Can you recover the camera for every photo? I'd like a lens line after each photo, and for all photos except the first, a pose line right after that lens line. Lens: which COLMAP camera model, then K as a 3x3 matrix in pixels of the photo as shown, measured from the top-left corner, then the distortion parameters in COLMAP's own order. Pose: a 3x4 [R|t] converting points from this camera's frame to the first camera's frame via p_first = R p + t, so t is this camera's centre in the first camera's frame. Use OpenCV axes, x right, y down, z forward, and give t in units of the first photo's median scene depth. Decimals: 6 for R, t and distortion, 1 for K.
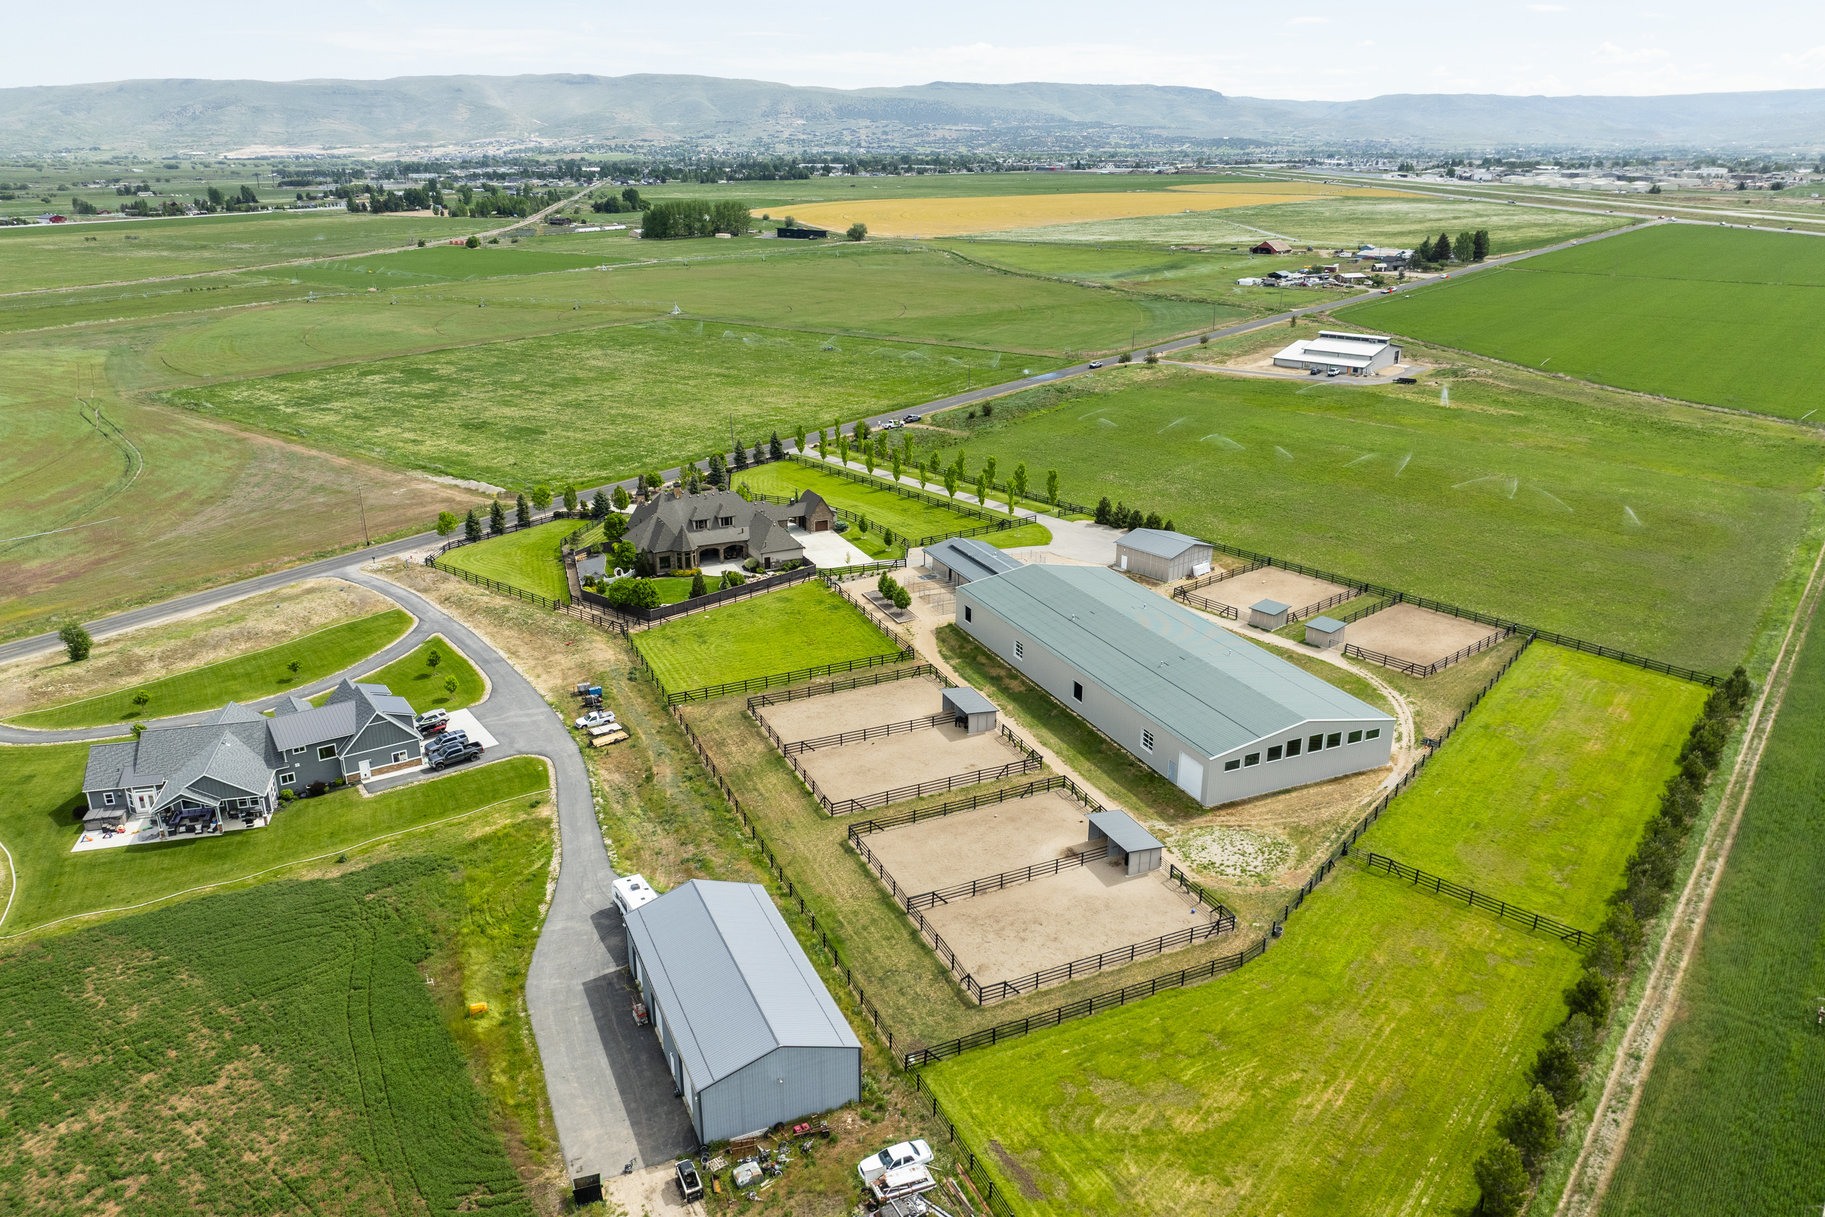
lens RADIAL K [[1288.4, 0, 915.3], [0, 1288.4, 607.1], [0, 0, 1]] dist [-0.040034, 0.001346]
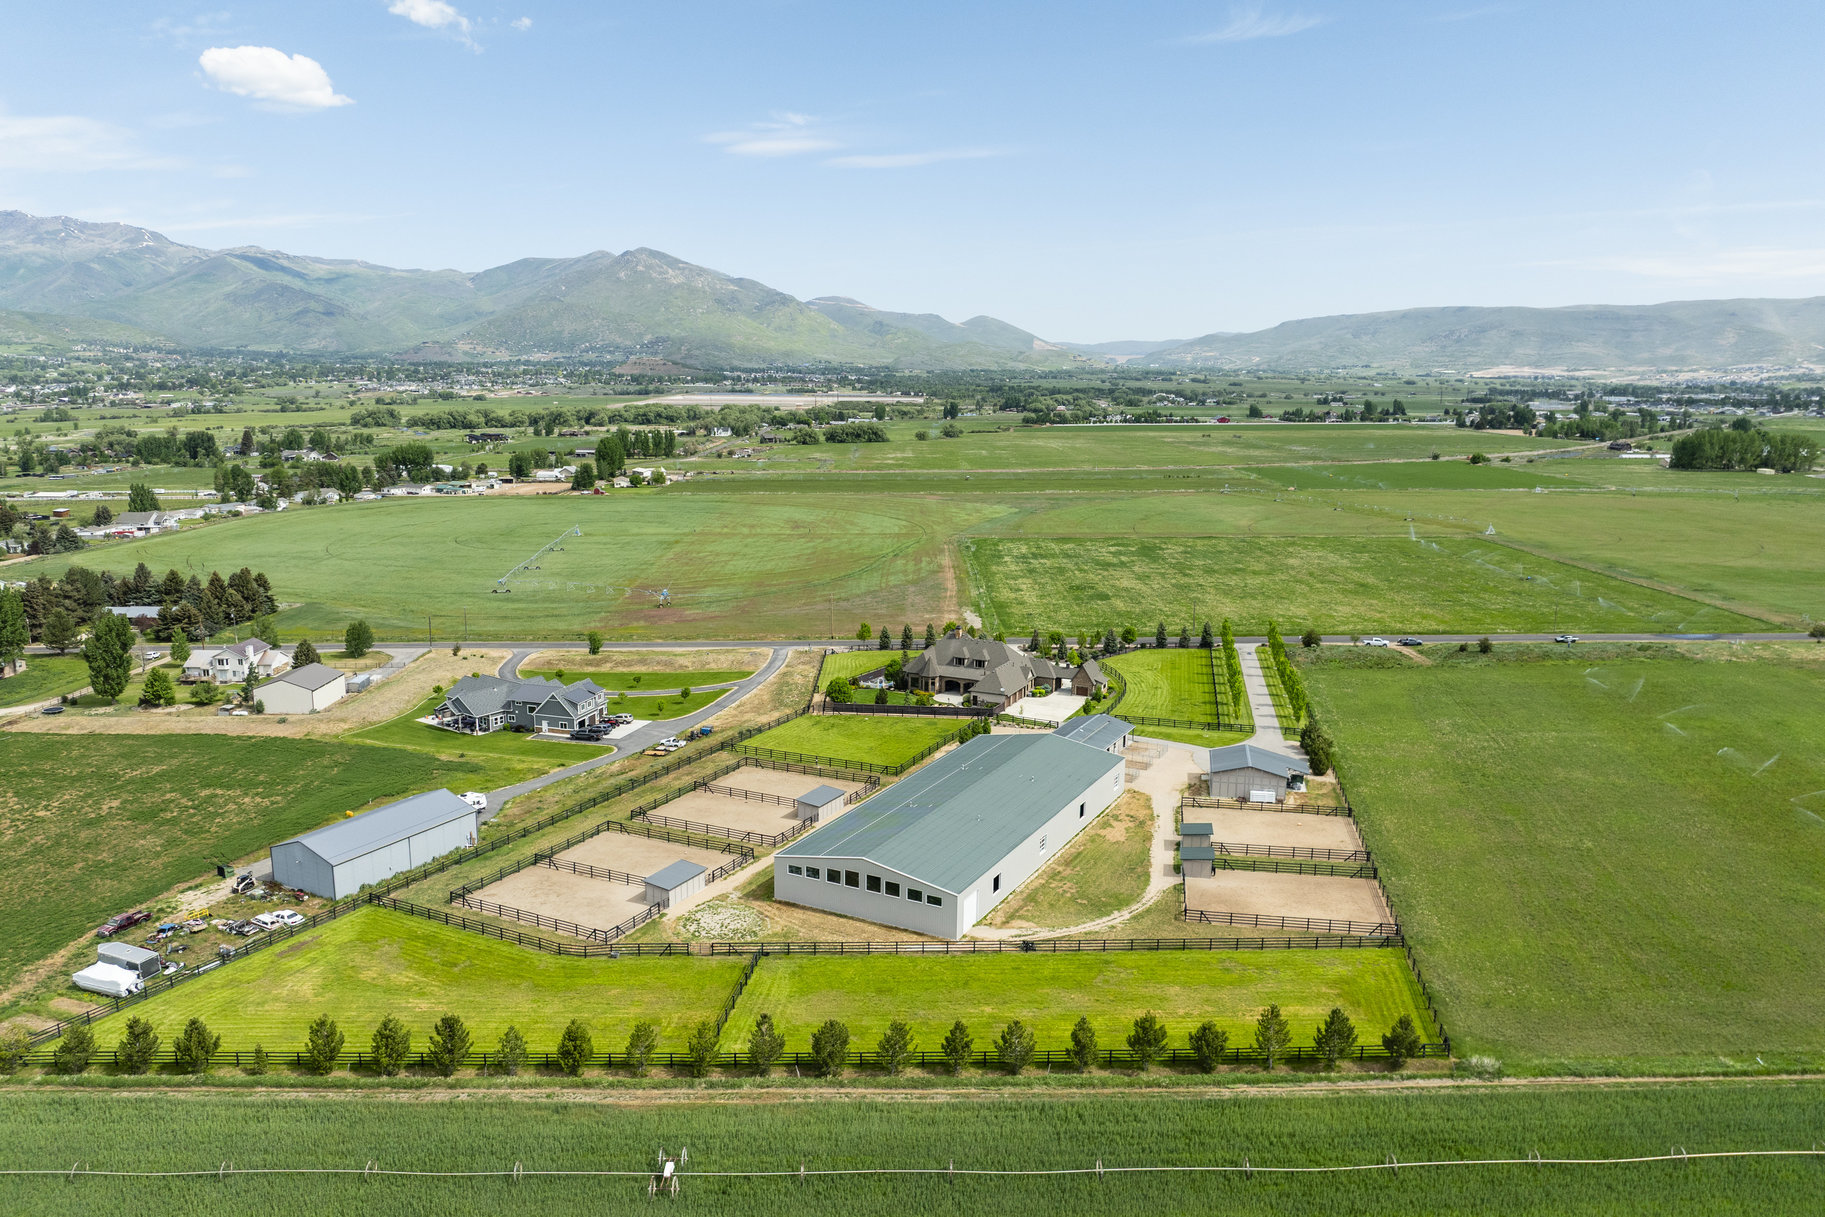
lens RADIAL K [[1287.0, 0, 915.4], [0, 1287.0, 610.0], [0, 0, 1]] dist [-0.036586, -0.003495]
pose [[0.623036, 0.146597, -0.768333, 0.748282], [-0.267411, 0.963014, -0.033099, -0.060455], [0.735063, 0.226082, 0.639194, 0.177583]]
